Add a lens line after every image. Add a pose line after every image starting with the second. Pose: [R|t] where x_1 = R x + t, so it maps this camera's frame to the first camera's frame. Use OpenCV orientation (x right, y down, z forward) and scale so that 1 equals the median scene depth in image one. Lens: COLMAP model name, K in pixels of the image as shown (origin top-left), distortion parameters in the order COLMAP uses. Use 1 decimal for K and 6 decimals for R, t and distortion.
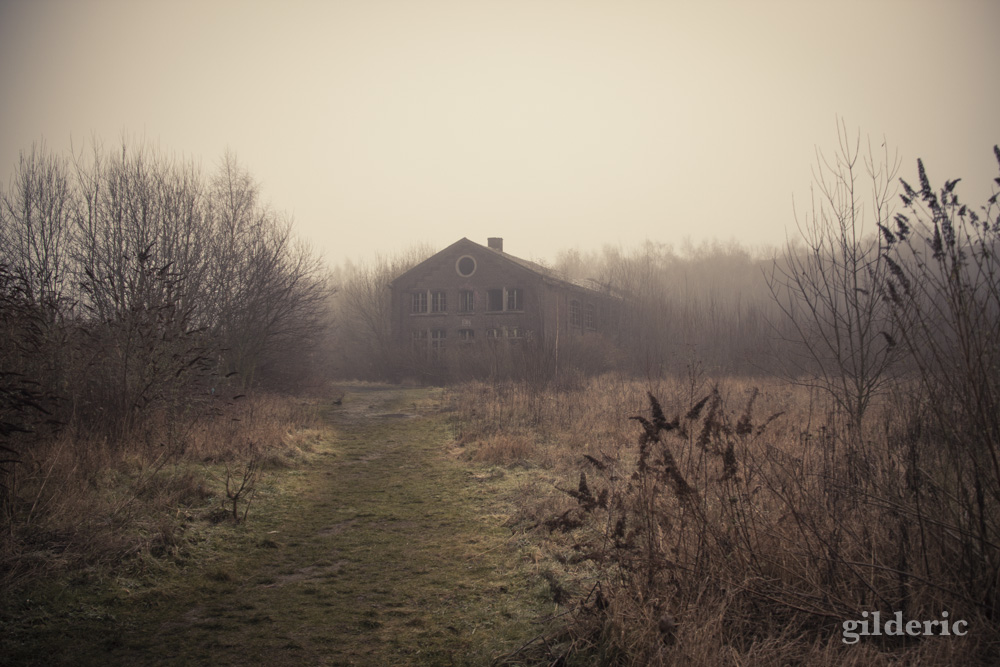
lens RADIAL K [[854.4, 0, 500.4], [0, 854.4, 333.1], [0, 0, 1]] dist [-0.106202, -0.005174]
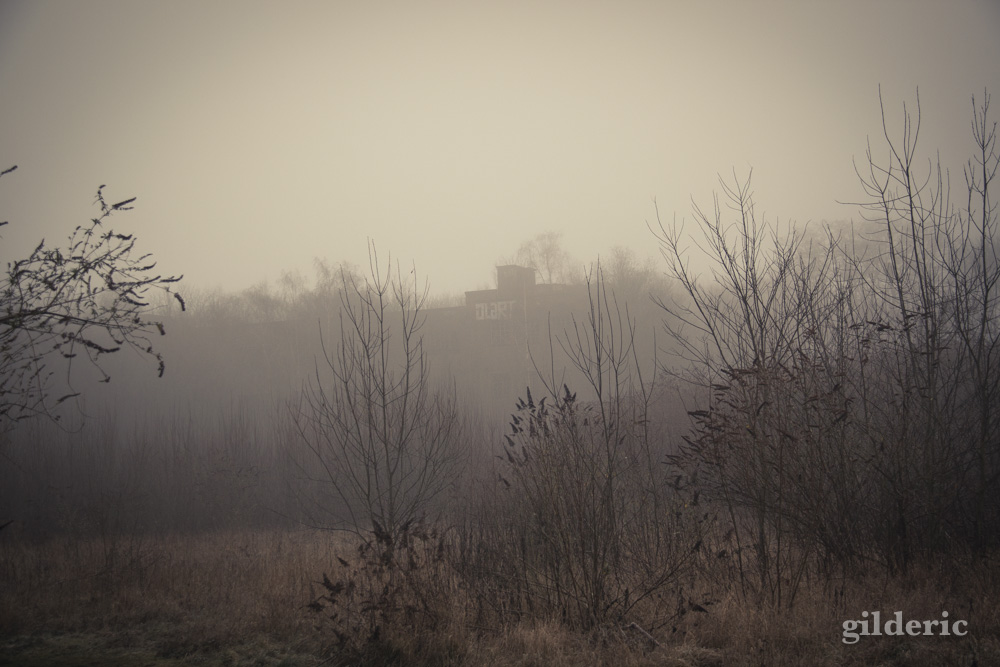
lens RADIAL K [[1862.4, 0, 500.1], [0, 1862.4, 333.6], [0, 0, 1]] dist [0.003659, 0.000000]
pose [[0.838085, 0.029281, 0.544753, -1.868071], [0.006590, 0.997942, -0.063780, -0.059906], [-0.545500, 0.057043, 0.836167, -2.532786]]
